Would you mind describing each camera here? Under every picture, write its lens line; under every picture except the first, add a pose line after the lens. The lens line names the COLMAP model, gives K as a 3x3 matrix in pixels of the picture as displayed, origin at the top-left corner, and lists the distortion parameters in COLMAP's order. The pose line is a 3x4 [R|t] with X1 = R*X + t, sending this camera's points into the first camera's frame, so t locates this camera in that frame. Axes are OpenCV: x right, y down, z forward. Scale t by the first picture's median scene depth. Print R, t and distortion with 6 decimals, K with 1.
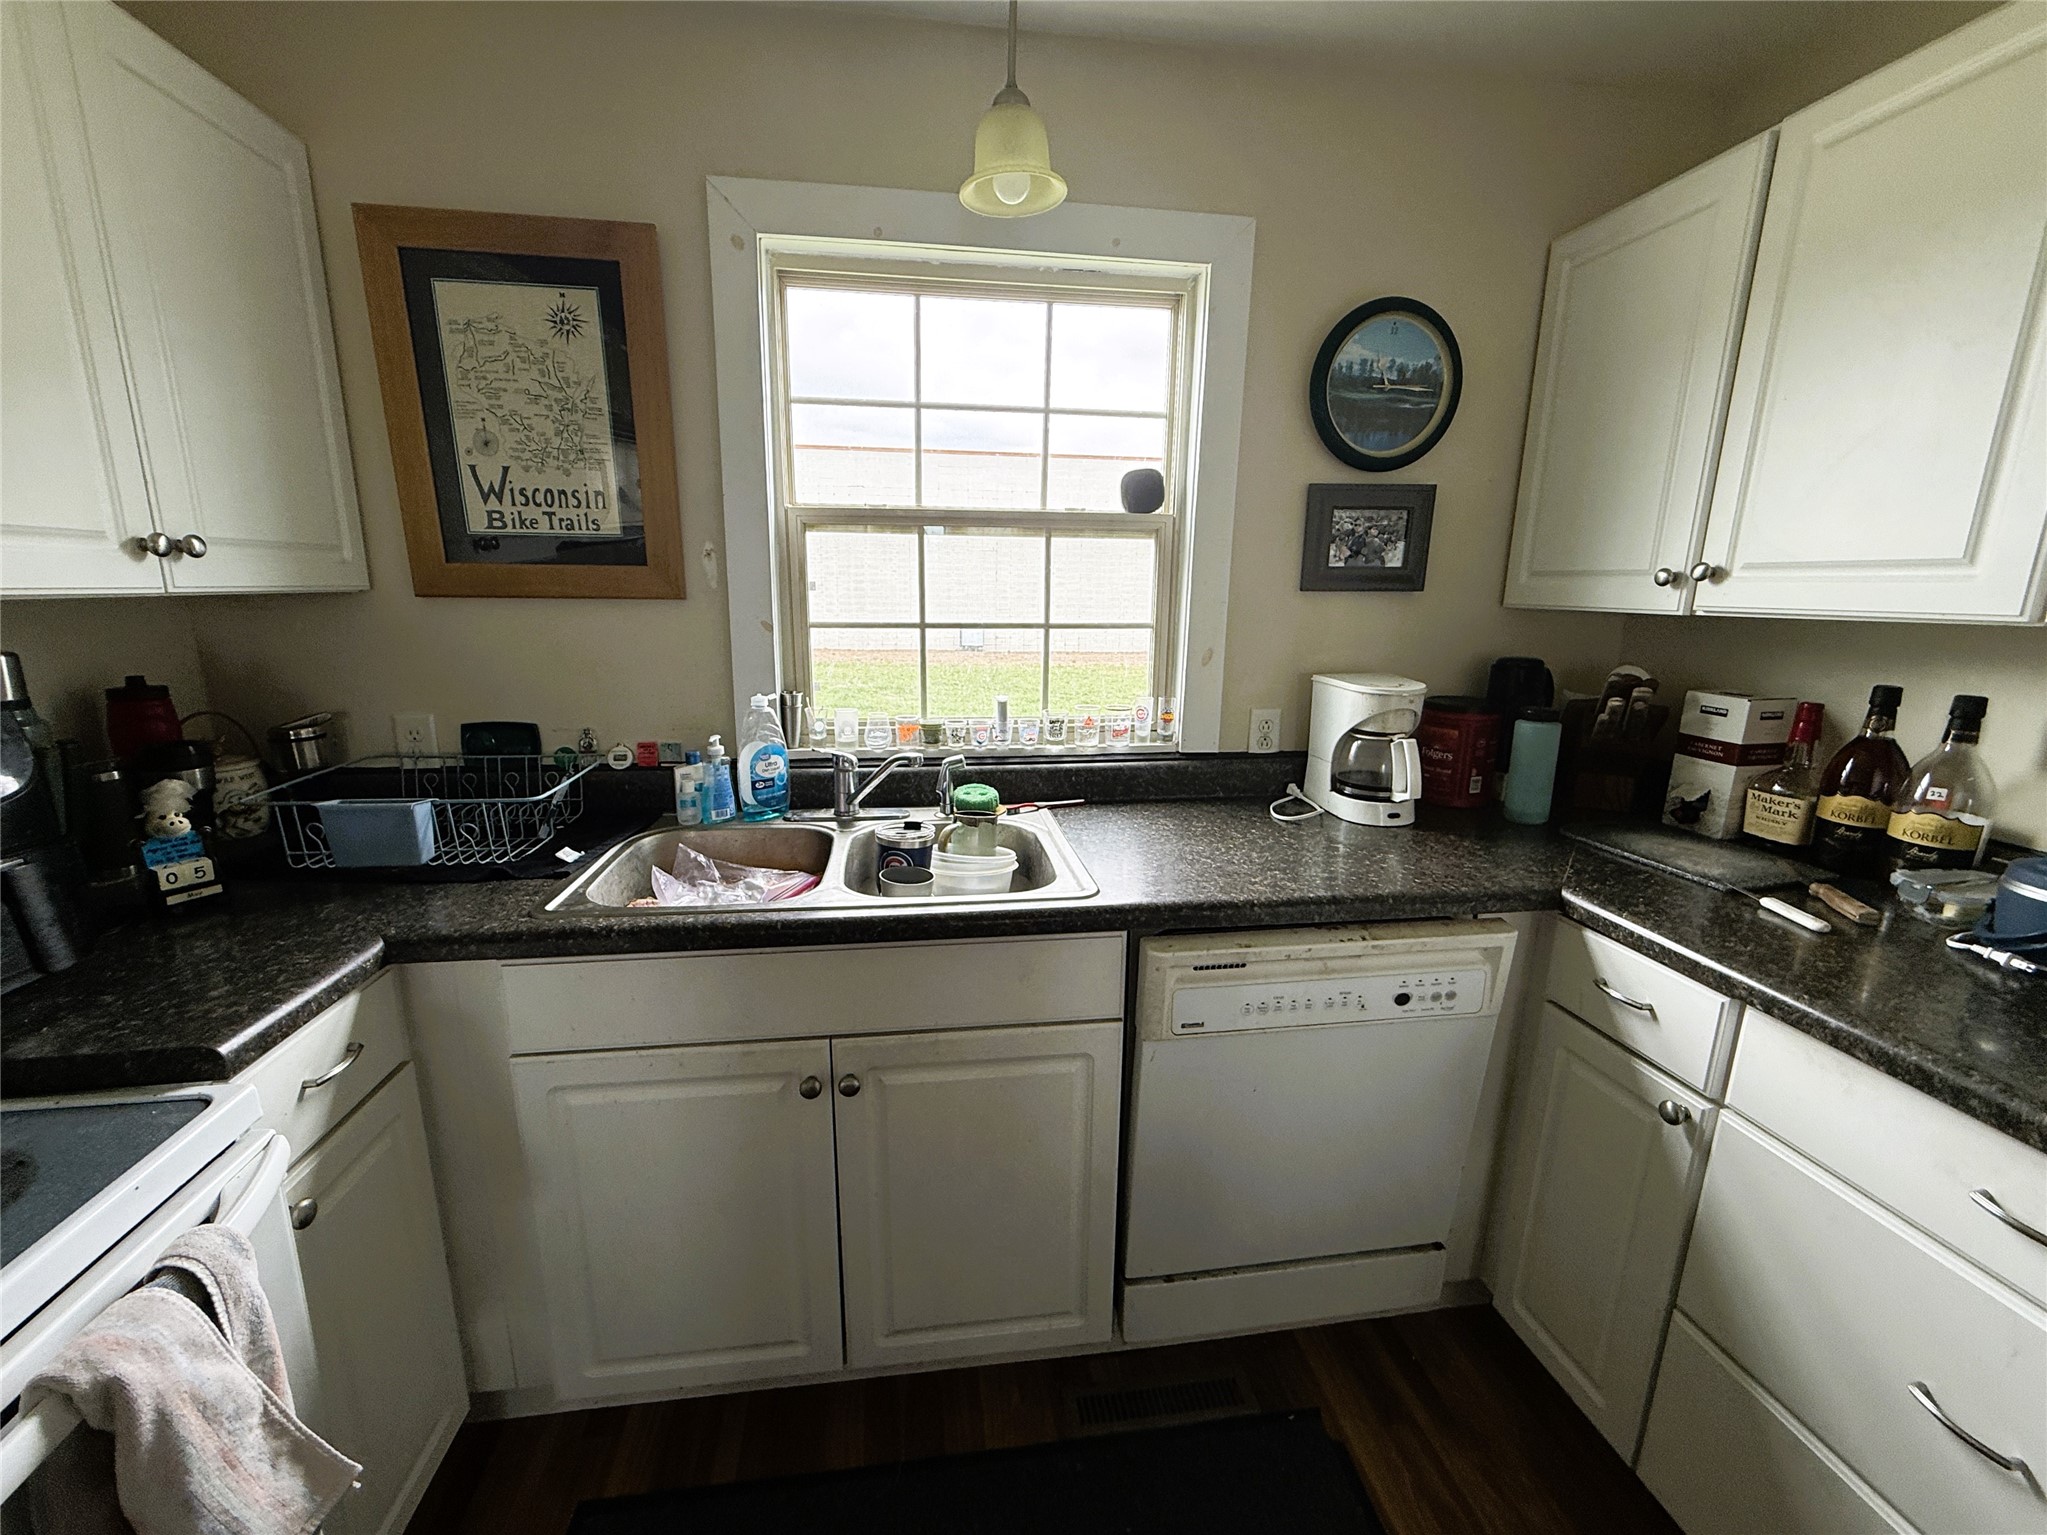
lens RADIAL K [[827.2, 0, 1009.2], [0, 827.2, 764.4], [0, 0, 1]] dist [-0.001794, 0.000932]
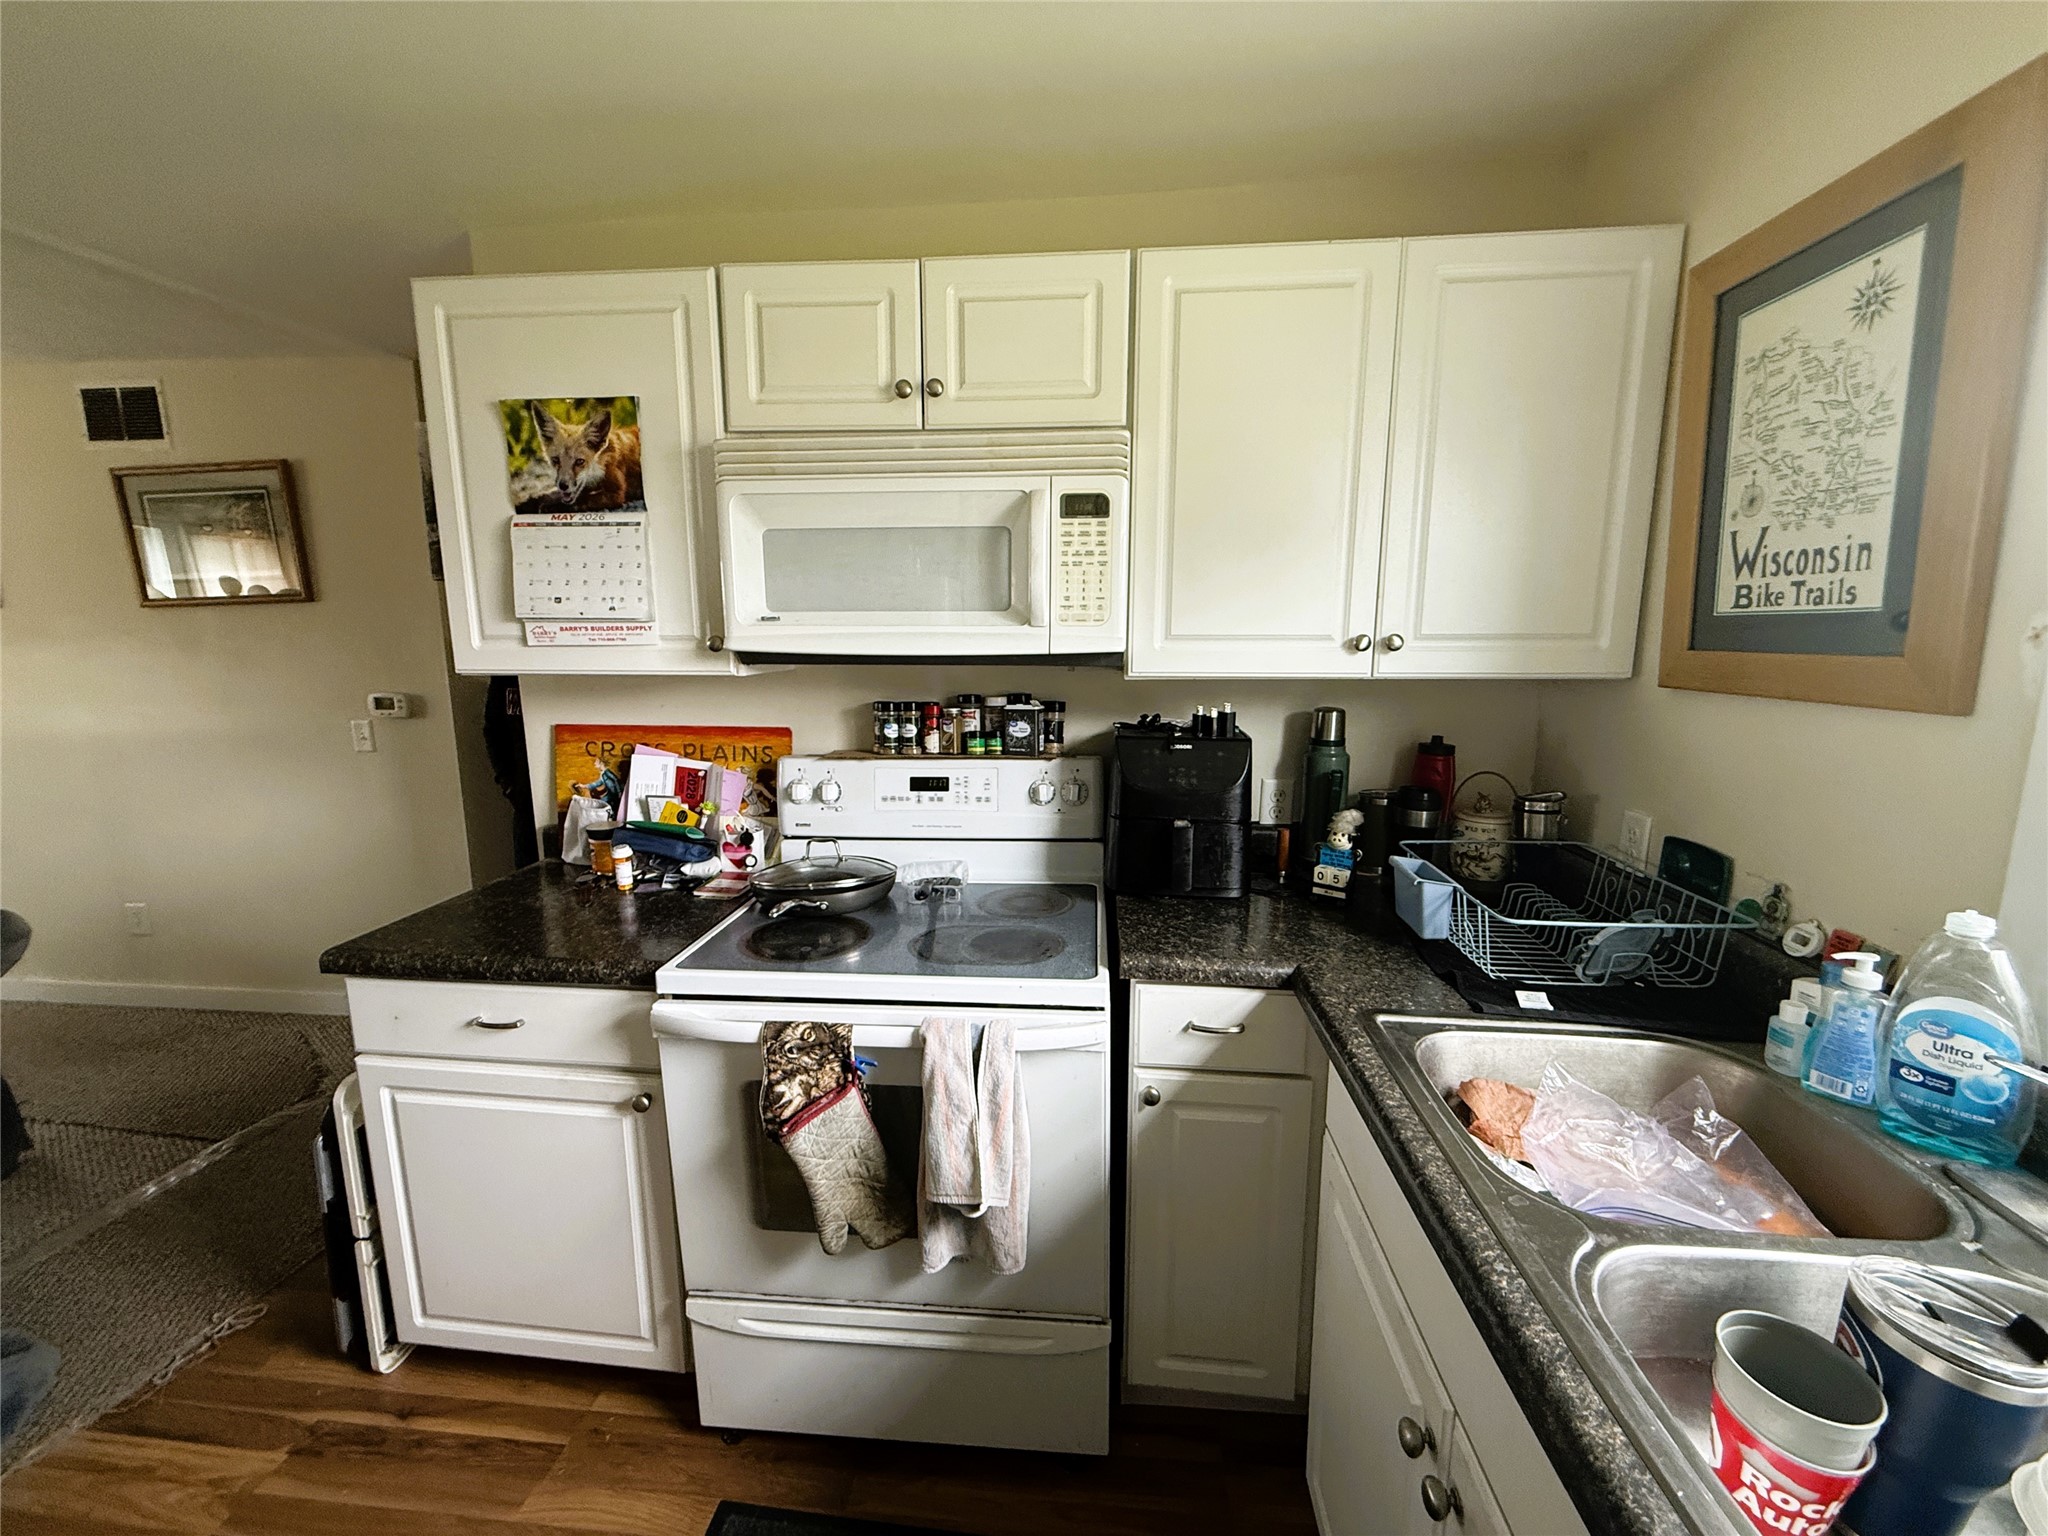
lens RADIAL K [[827.6, 0, 1020.4], [0, 827.6, 764.0], [0, 0, 1]] dist [-0.001794, 0.000932]
pose [[-0.233646, 0.142502, -0.961823, 0.314568], [-0.206633, 0.959329, 0.192328, -0.152579], [0.950112, 0.243681, -0.194698, 0.539715]]
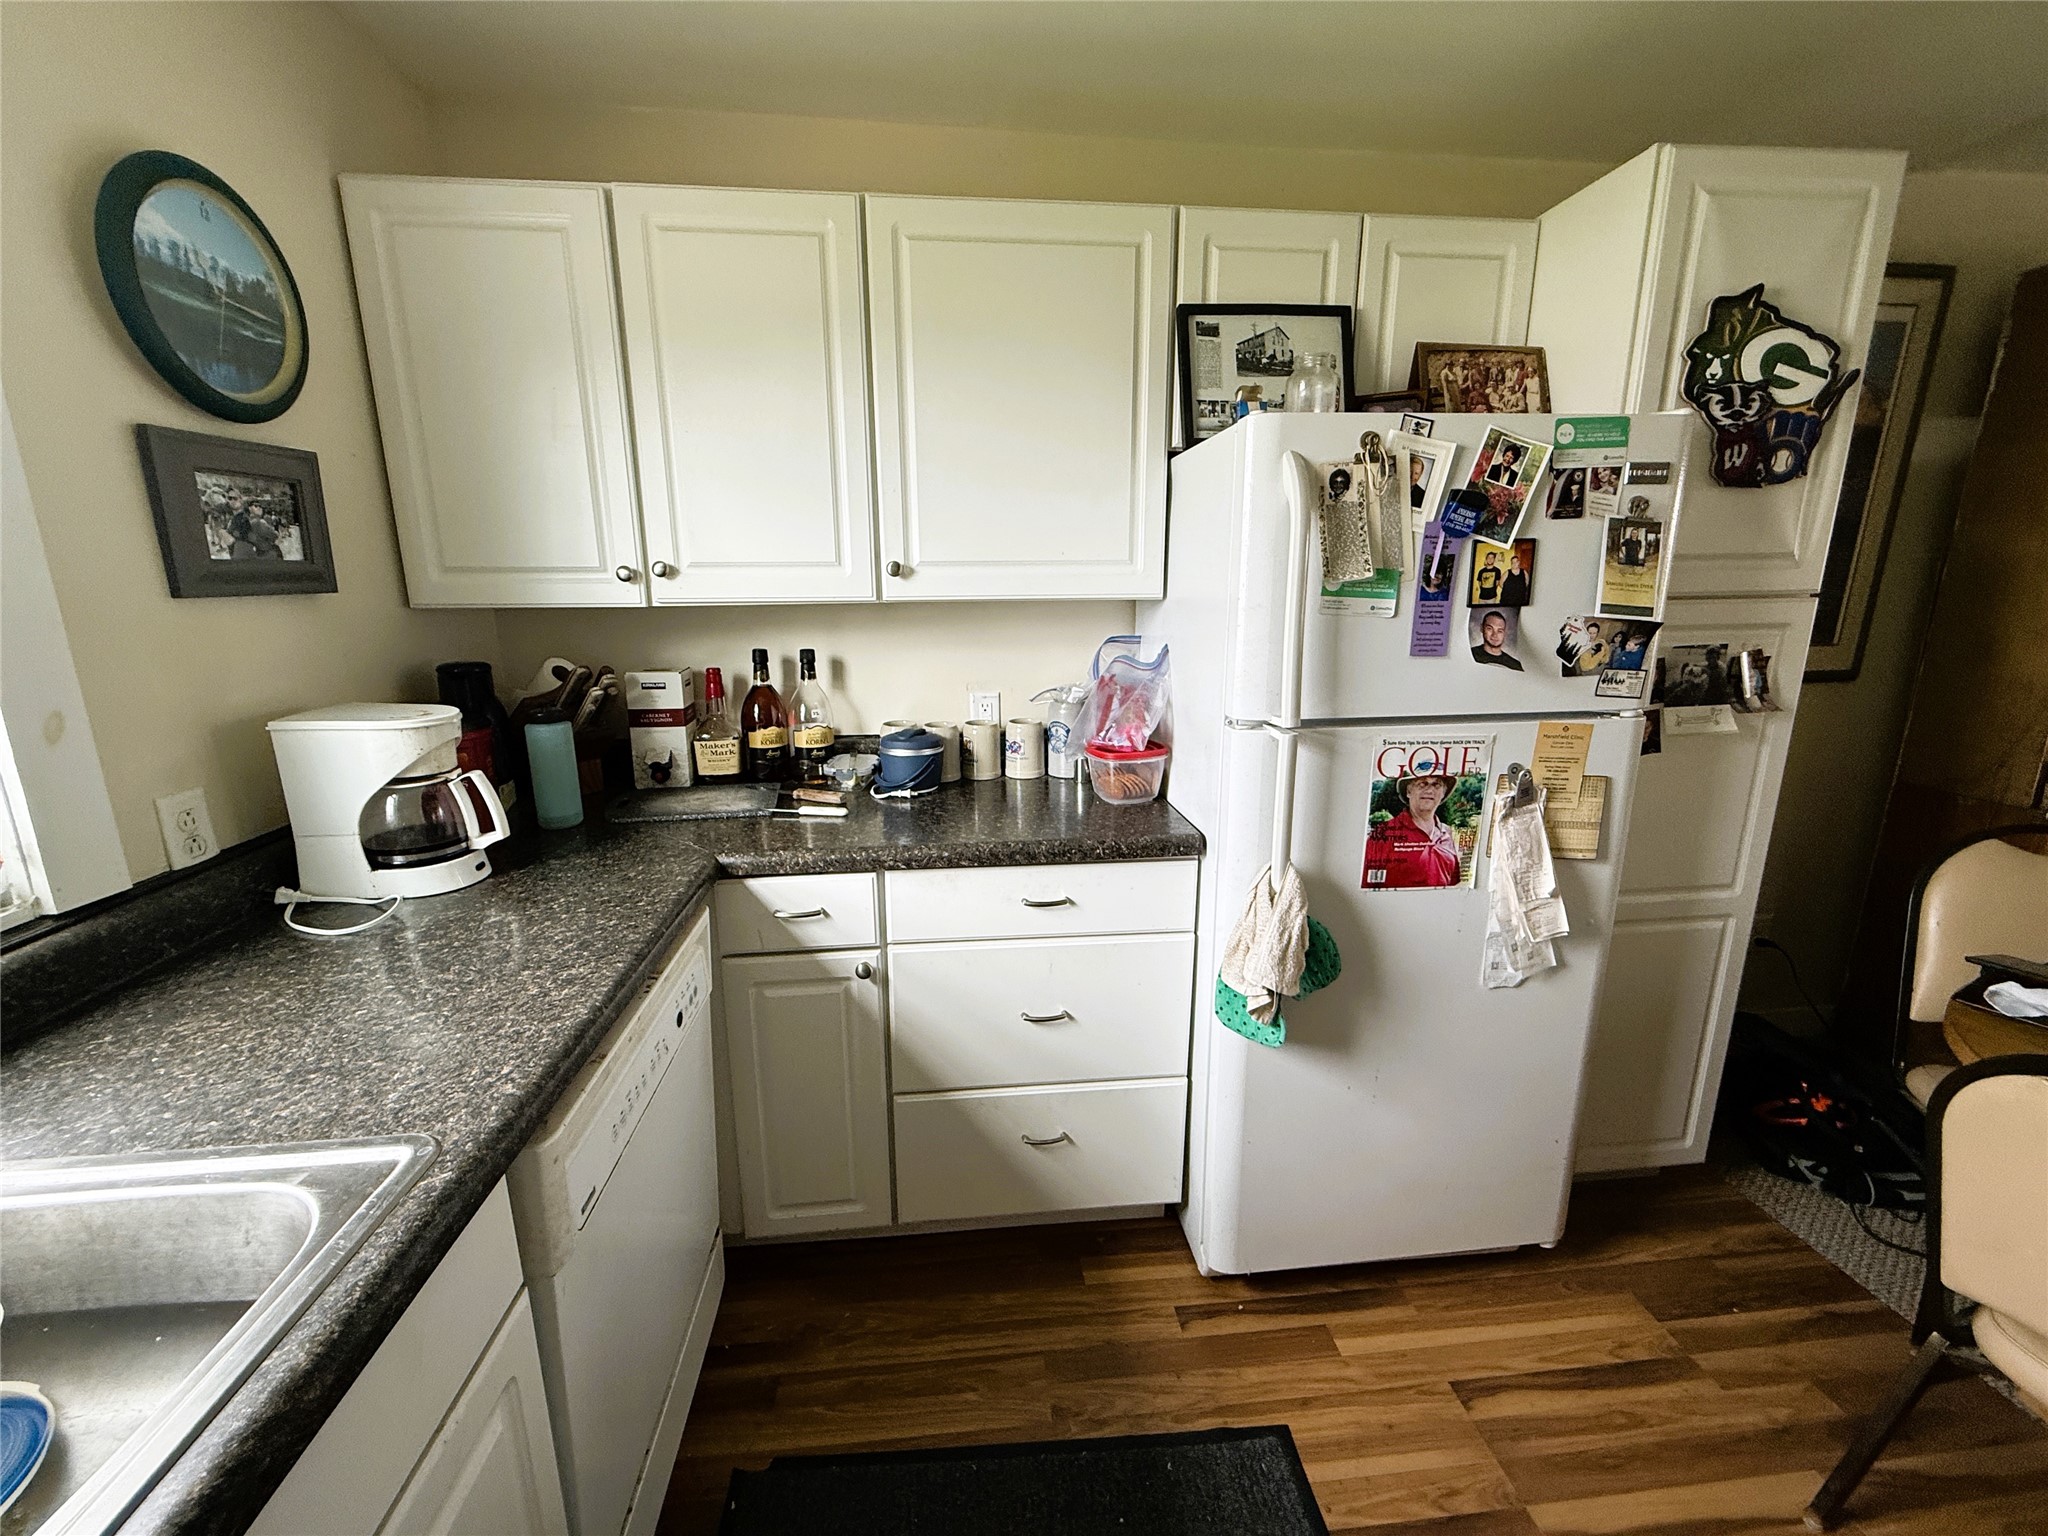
lens RADIAL K [[827.6, 0, 1026.8], [0, 827.6, 768.4], [0, 0, 1]] dist [-0.001794, 0.000932]
pose [[0.035590, -0.237429, 0.970753, -0.308213], [0.219833, 0.949436, 0.224155, -0.100690], [-0.974888, 0.205426, 0.085985, 0.404061]]
